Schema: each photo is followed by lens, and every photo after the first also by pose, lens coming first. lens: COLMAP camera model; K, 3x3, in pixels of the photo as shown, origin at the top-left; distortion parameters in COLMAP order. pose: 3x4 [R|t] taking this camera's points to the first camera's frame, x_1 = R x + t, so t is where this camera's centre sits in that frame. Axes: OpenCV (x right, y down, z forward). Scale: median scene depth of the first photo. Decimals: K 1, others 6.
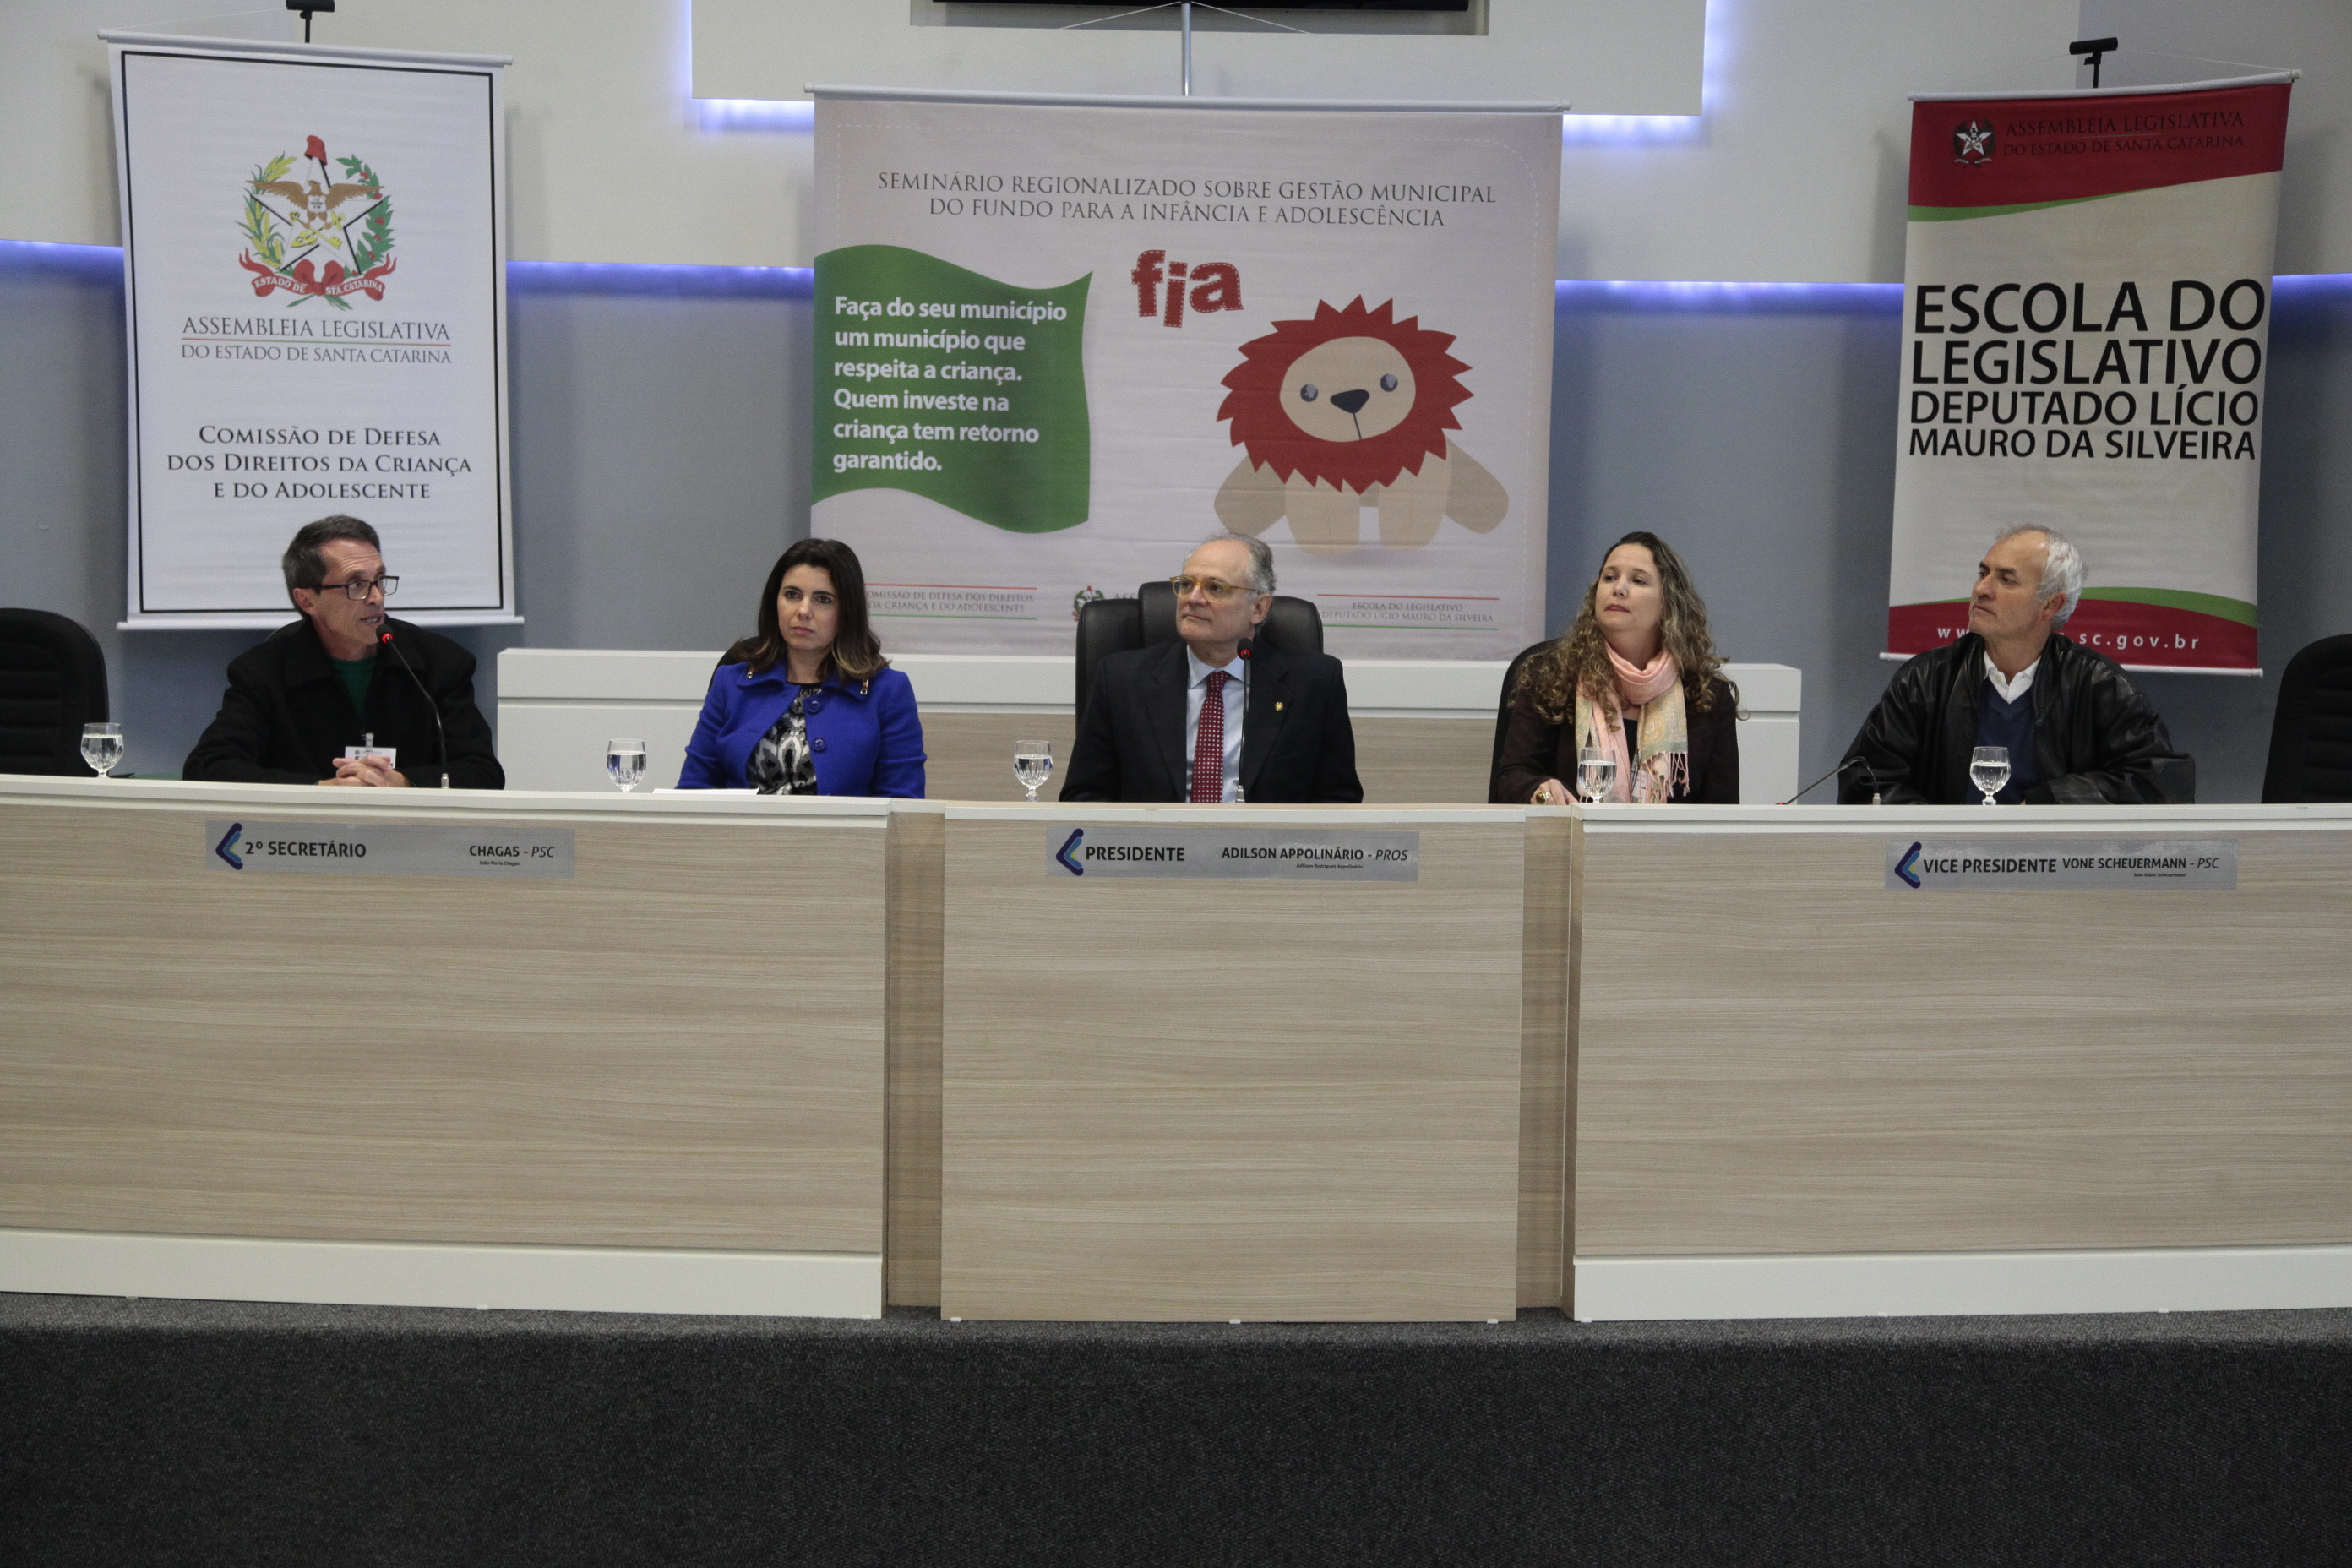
lens RADIAL K [[3726.7, 0, 1172.9], [0, 3726.7, 789.9], [0, 0, 1]] dist [0.209407, 0.000000]
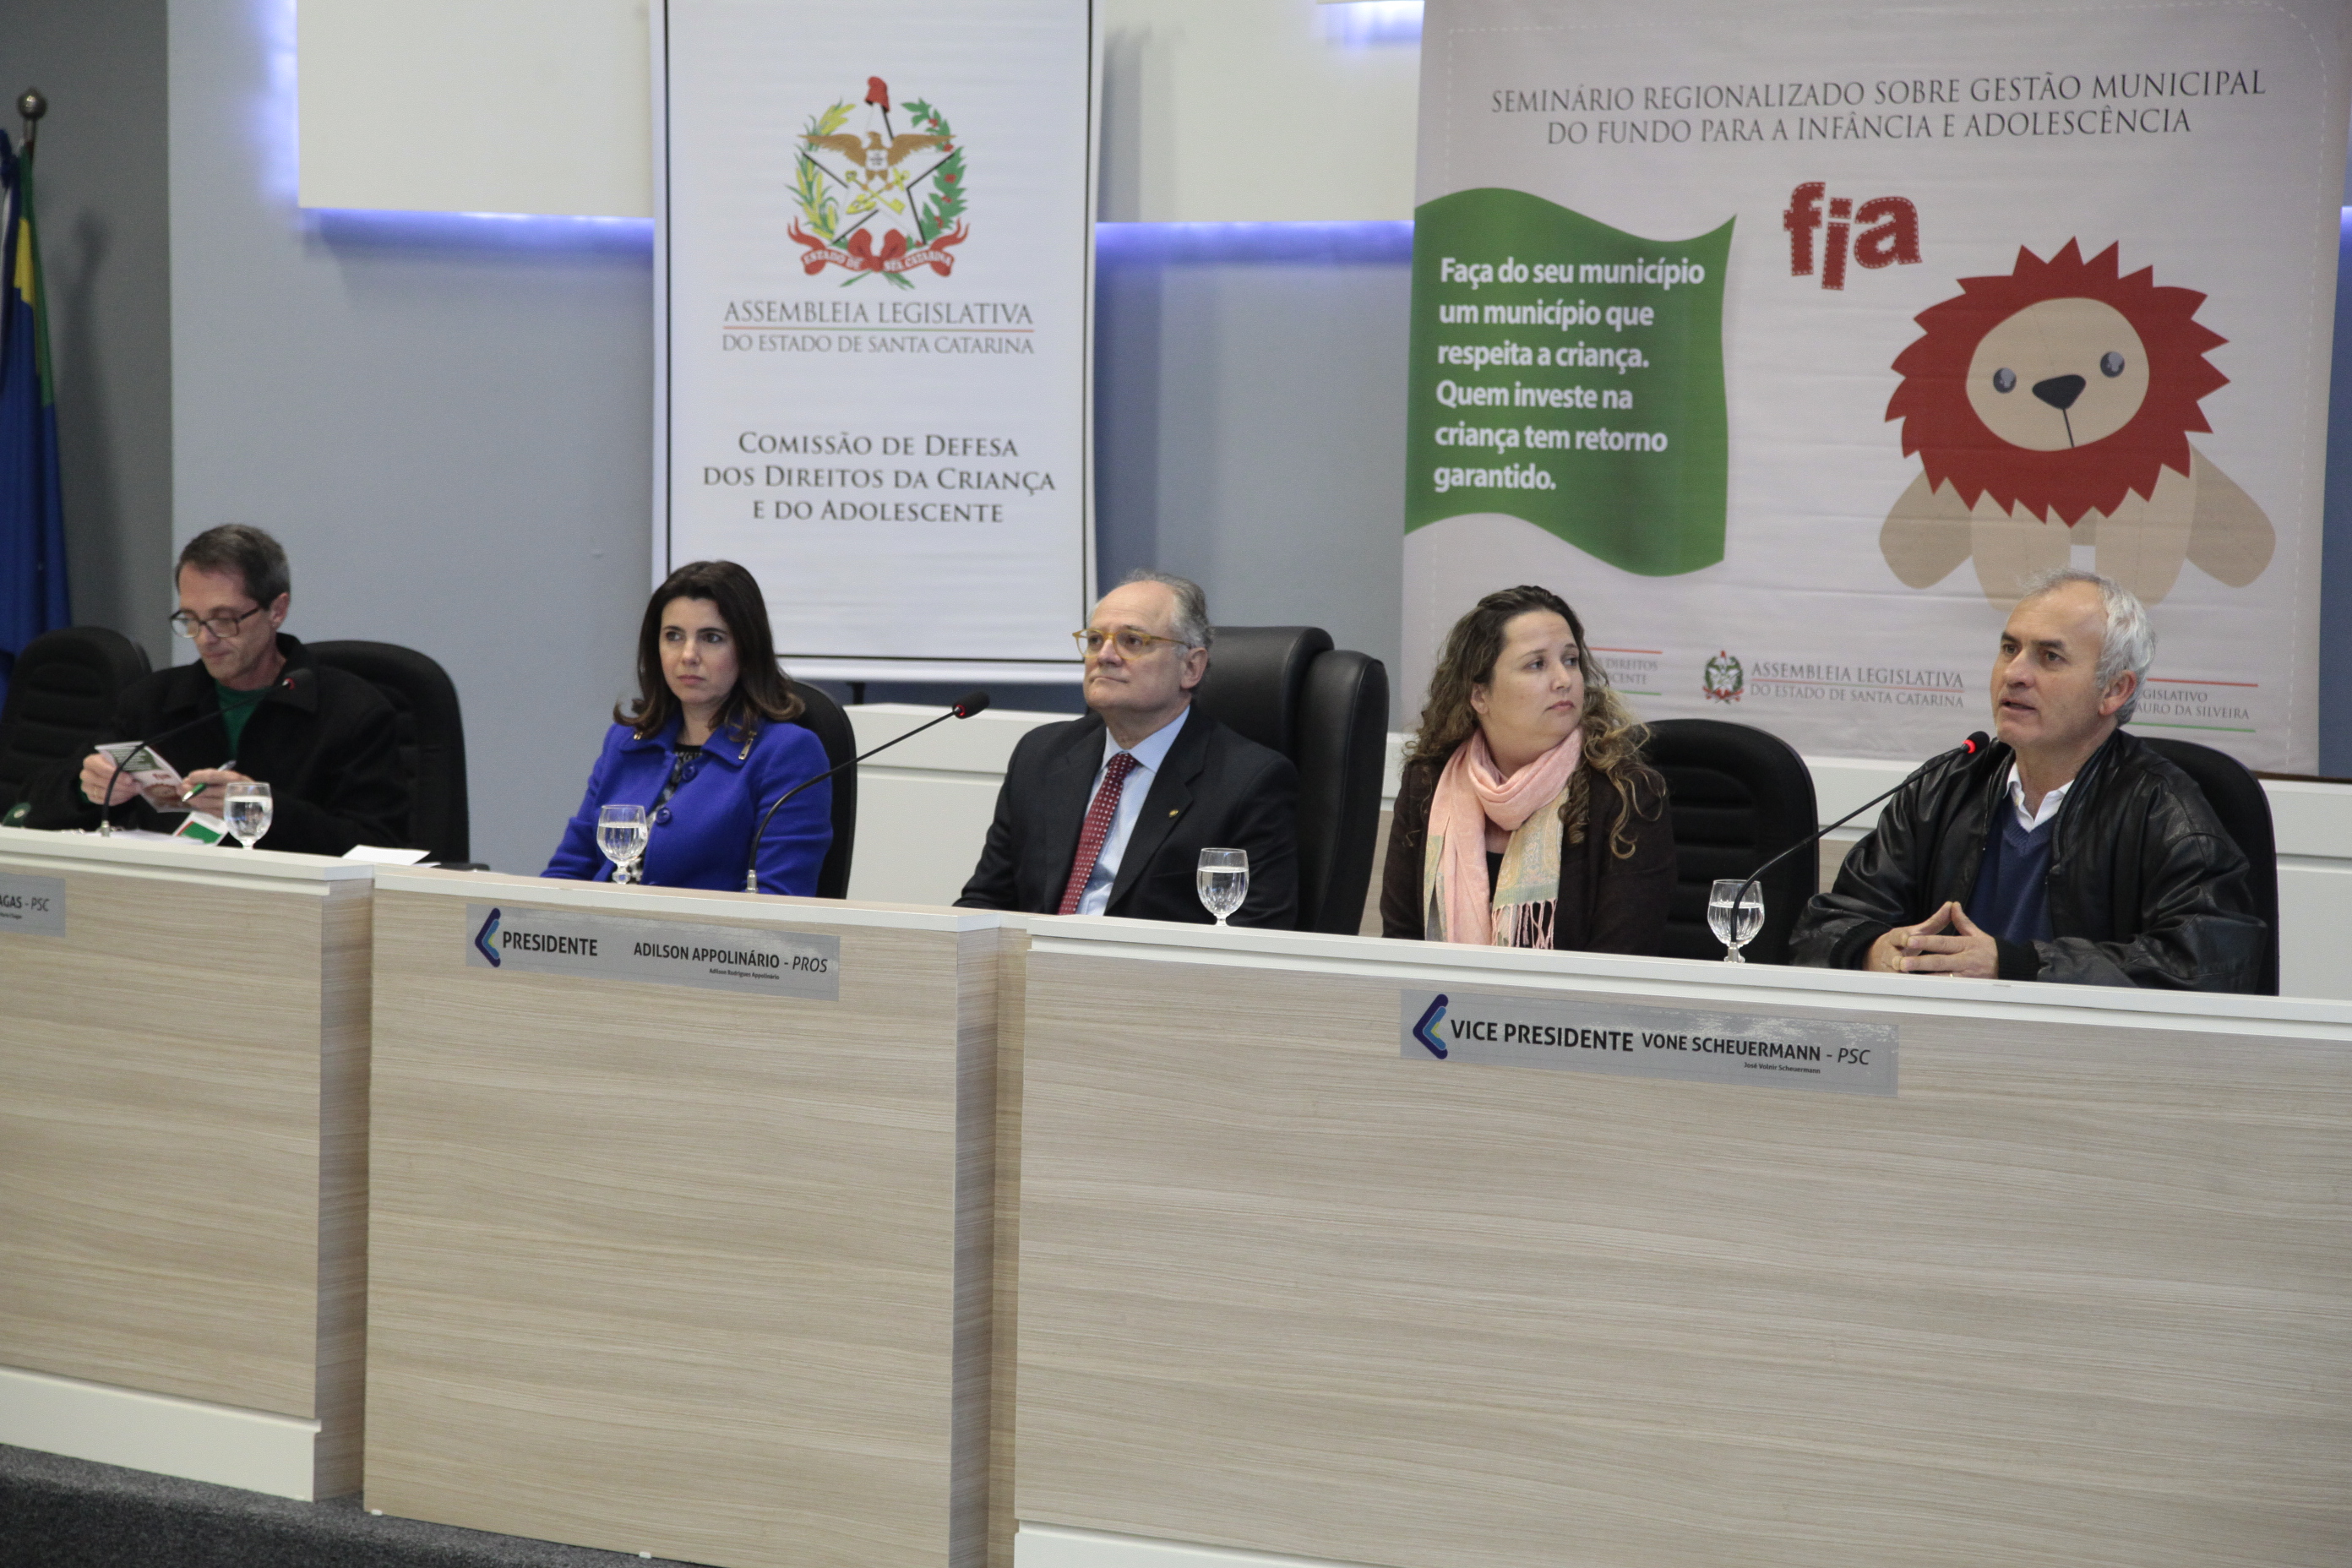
lens RADIAL K [[5455.7, 0, 1166.6], [0, 5455.7, 790.4], [0, 0, 1]] dist [0.456195, 0.000000]
pose [[0.811920, 0.041098, -0.582321, 0.519167], [-0.063853, 0.997786, -0.018609, -0.001411], [0.580266, 0.052292, 0.812746, 0.082369]]
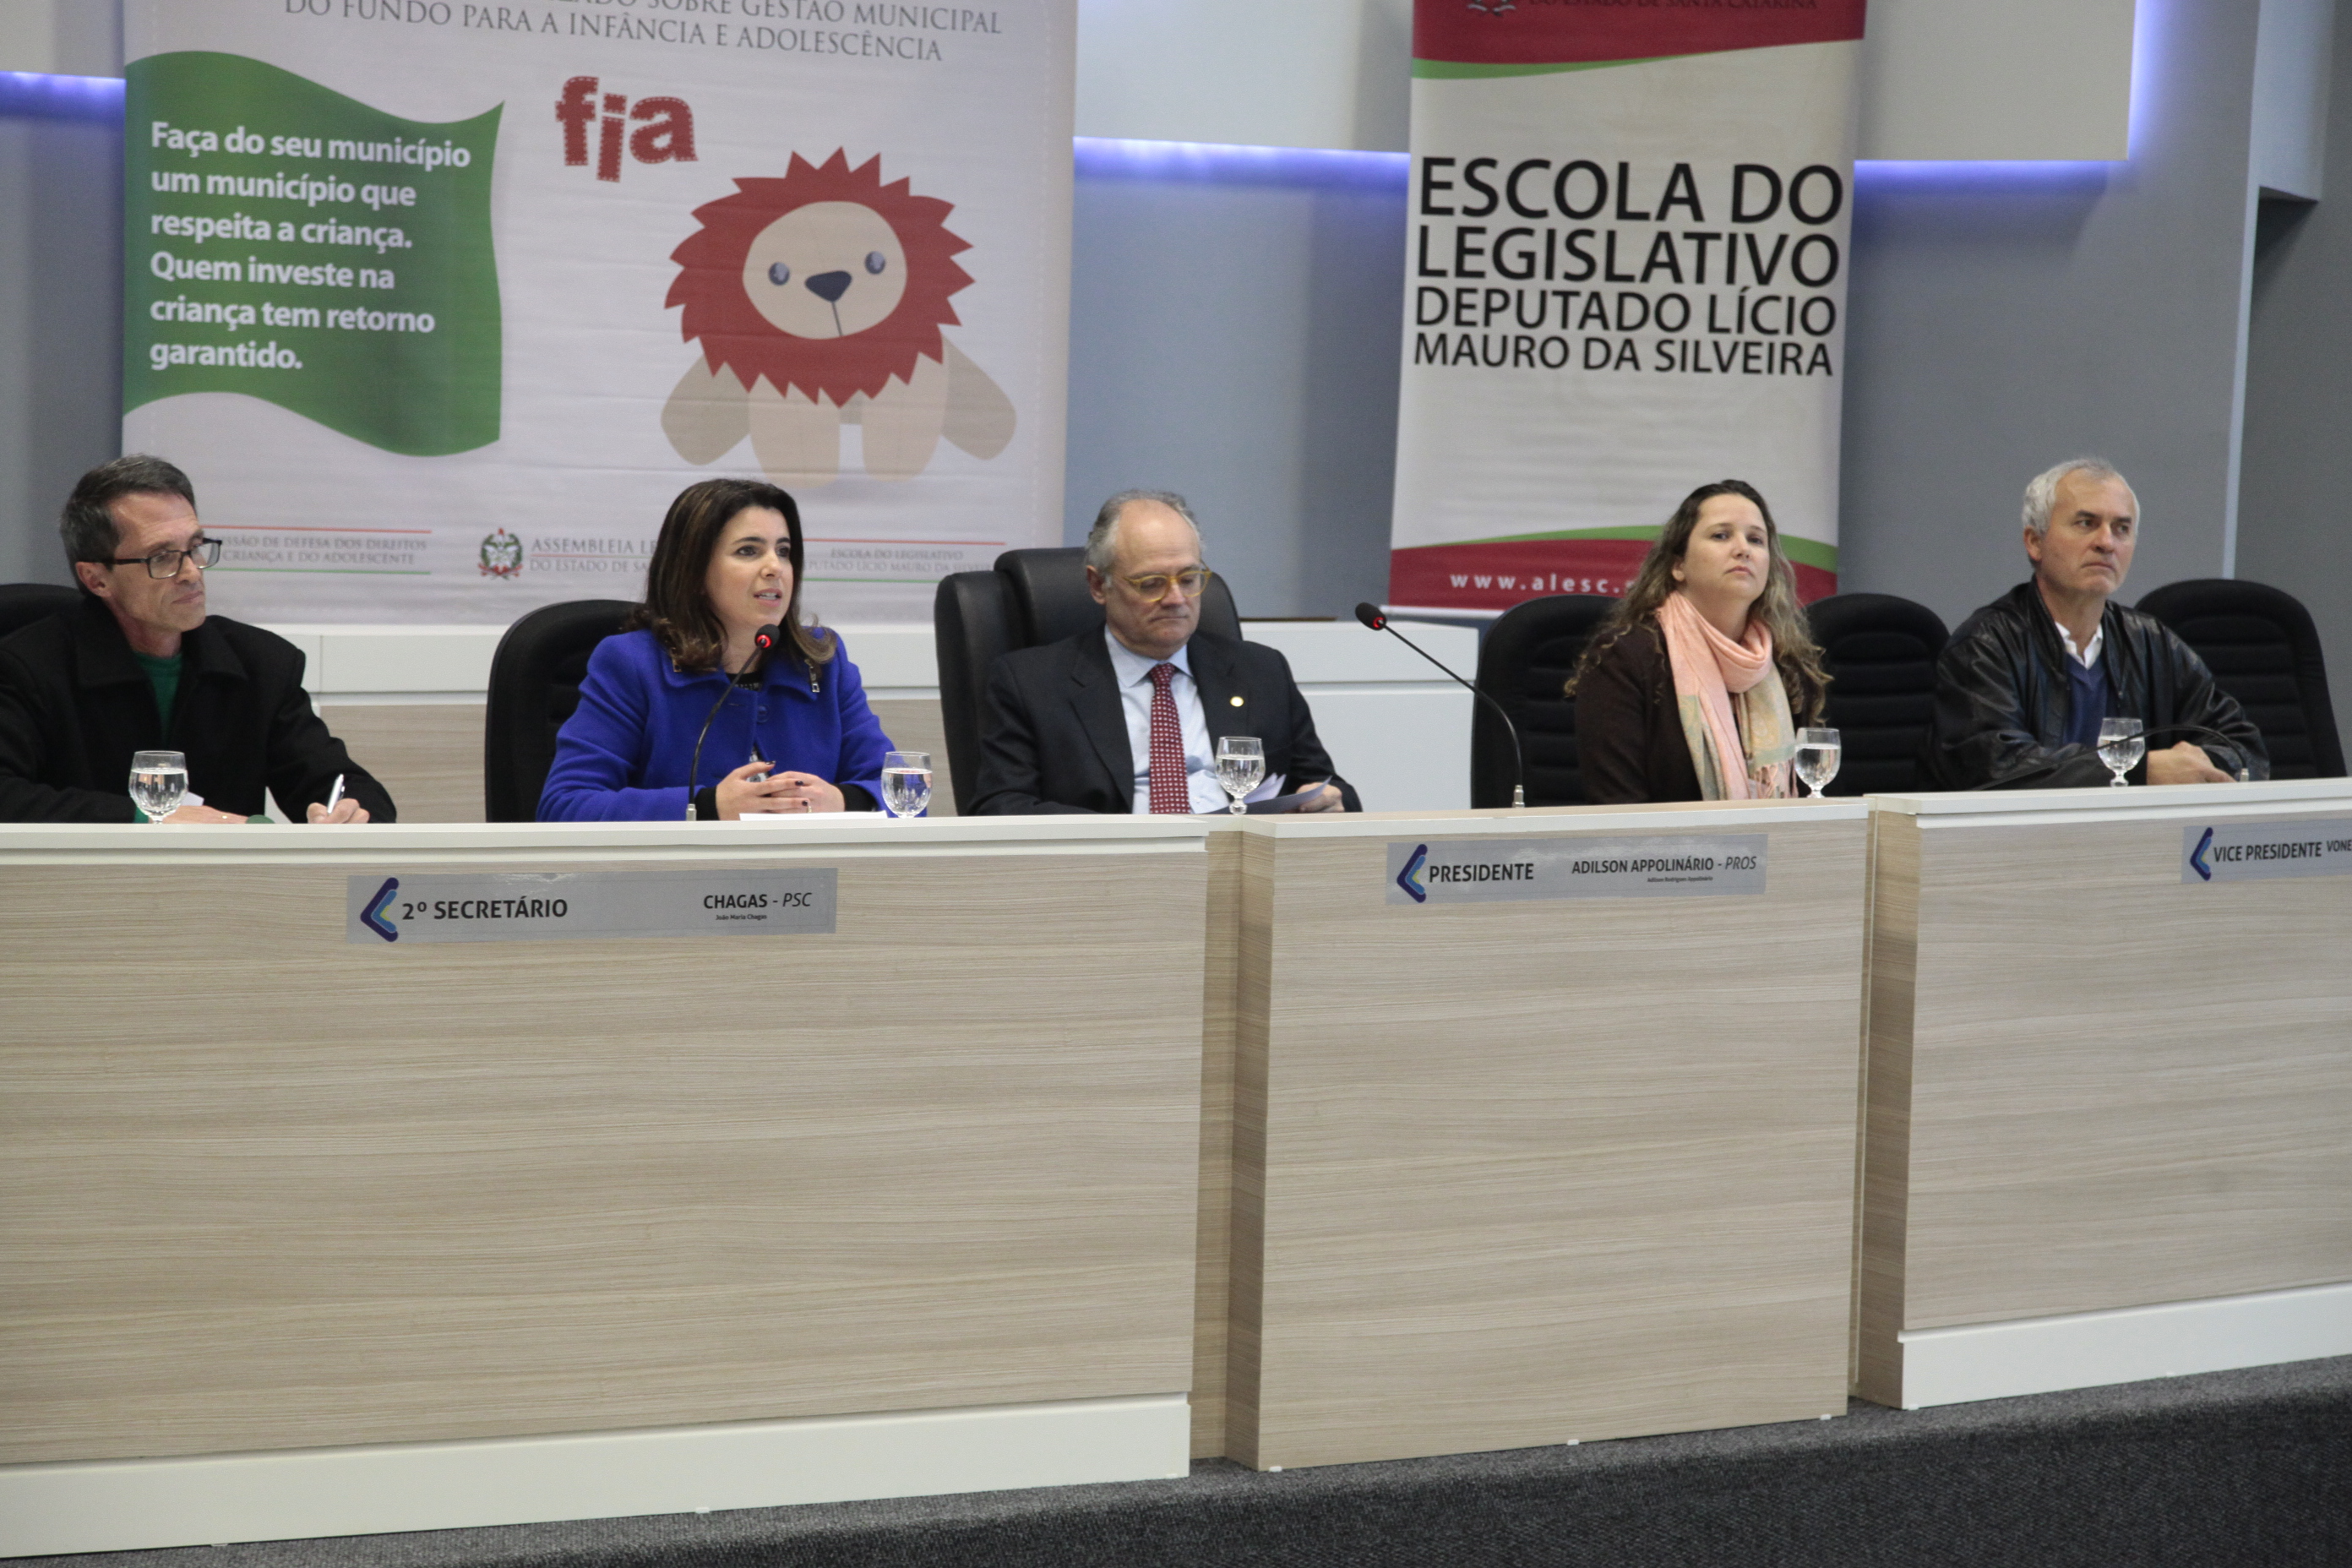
lens RADIAL K [[5195.5, 0, 1172.7], [0, 5195.5, 796.0], [0, 0, 1]] dist [0.404648, 0.000000]
pose [[0.885898, -0.030974, 0.462846, -0.395837], [0.029324, 0.999512, 0.010761, -0.009164], [-0.462953, 0.004040, 0.886374, 0.019182]]
